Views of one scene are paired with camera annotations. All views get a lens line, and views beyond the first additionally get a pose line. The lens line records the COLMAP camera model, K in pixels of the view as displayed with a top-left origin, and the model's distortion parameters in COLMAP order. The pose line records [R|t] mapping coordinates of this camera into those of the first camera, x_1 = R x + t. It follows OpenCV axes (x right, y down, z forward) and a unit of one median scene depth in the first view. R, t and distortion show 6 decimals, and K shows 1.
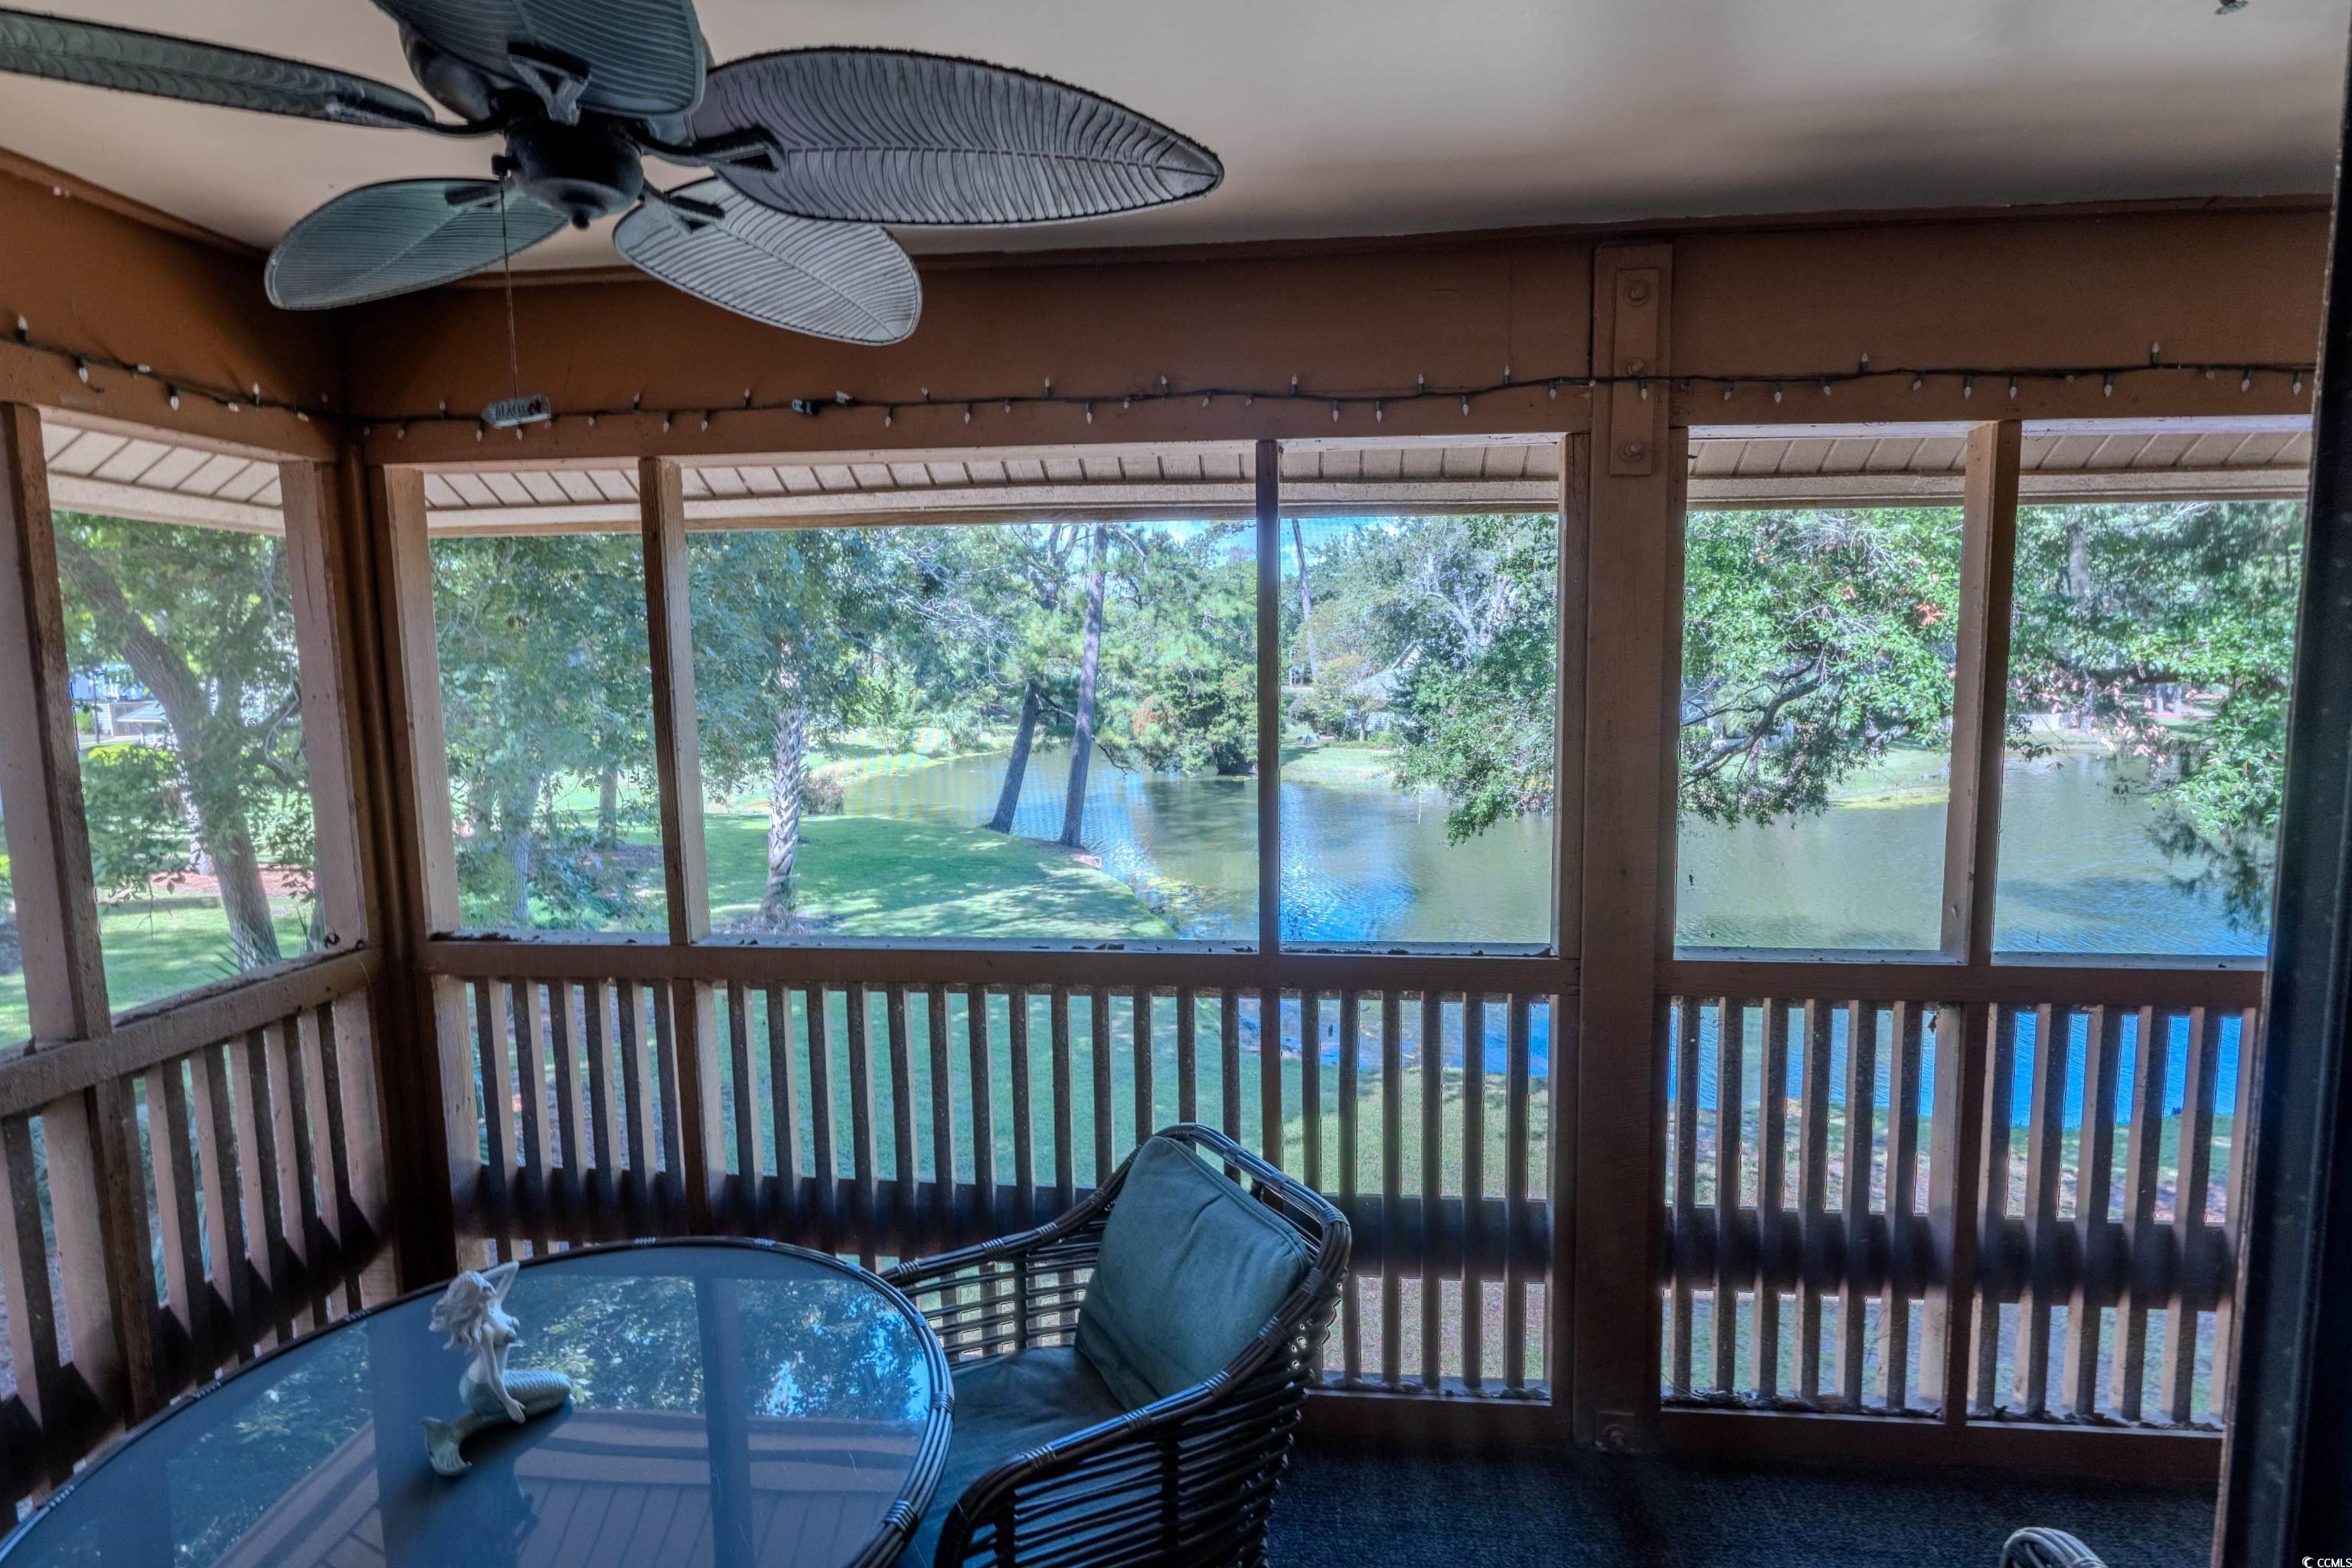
lens RADIAL K [[1164.8, 0, 1176.0], [0, 1164.8, 784.0], [0, 0, 1]] dist [-0.002090, -0.000380]
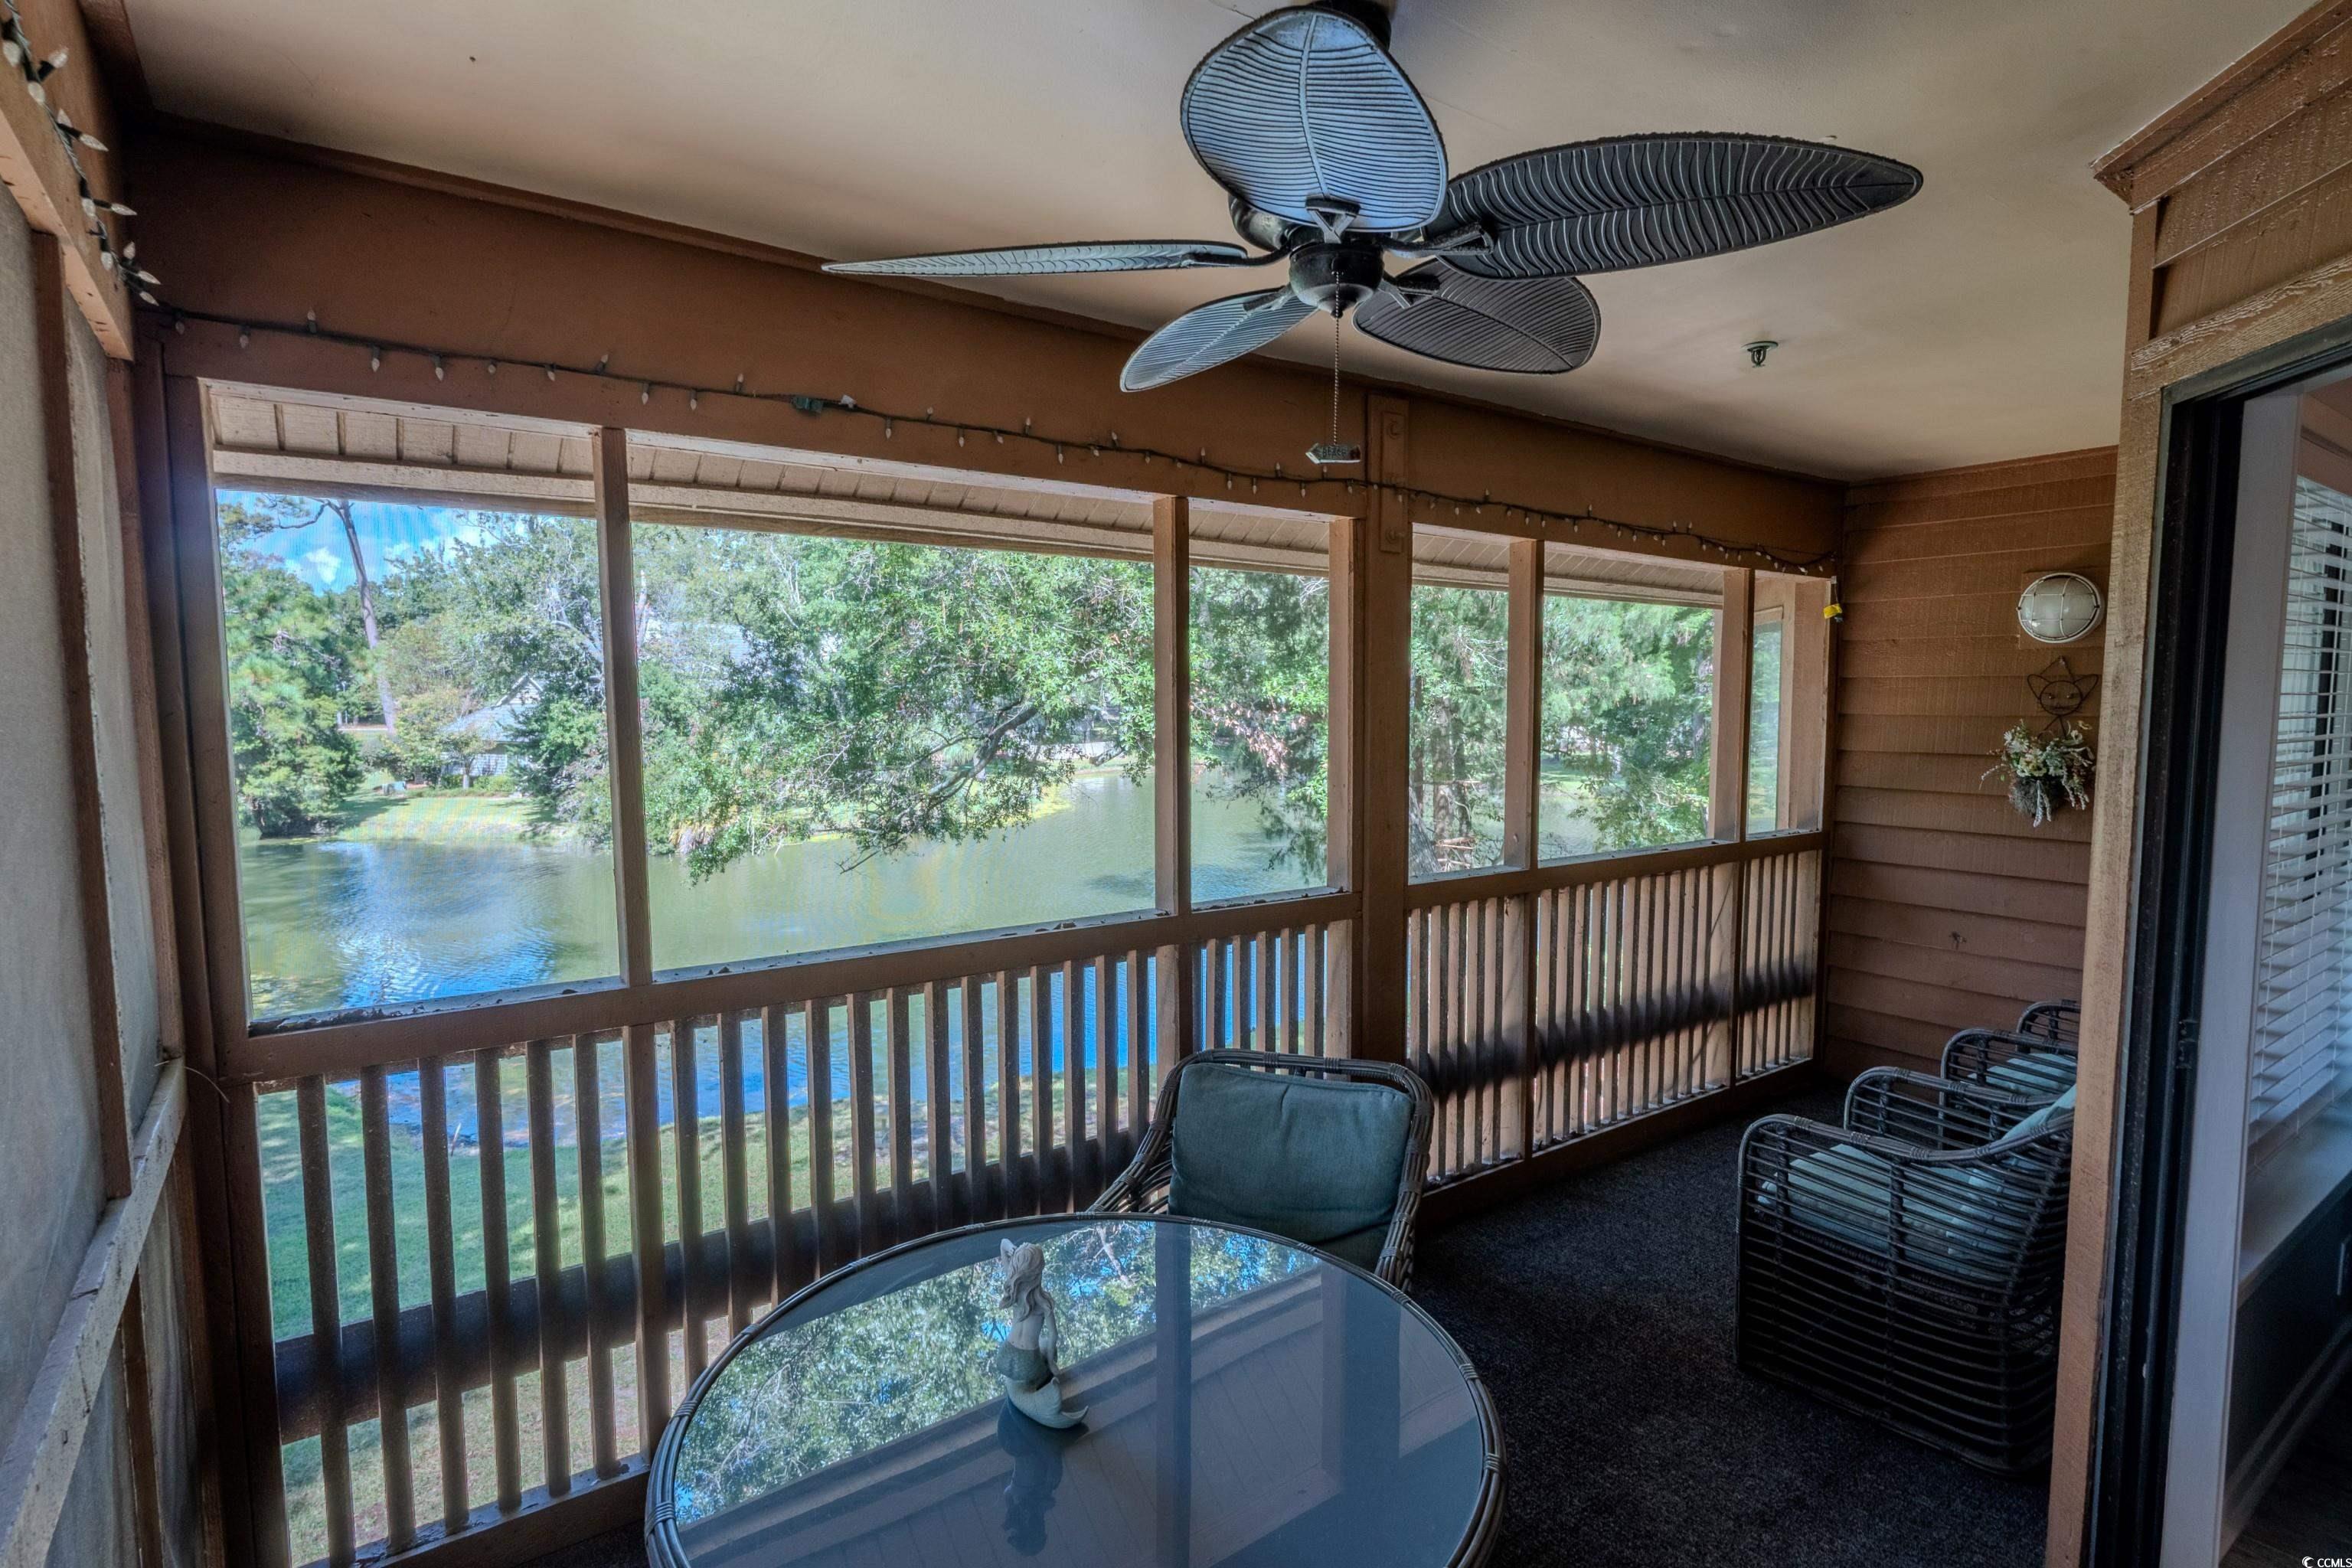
lens RADIAL K [[1164.8, 0, 1176.0], [0, 1164.8, 784.0], [0, 0, 1]] dist [-0.002090, -0.000380]
pose [[0.760893, -0.039523, 0.647673, -0.128067], [0.060043, 0.998149, -0.009628, 0.003881], [-0.646093, 0.046214, 0.761858, 0.012005]]
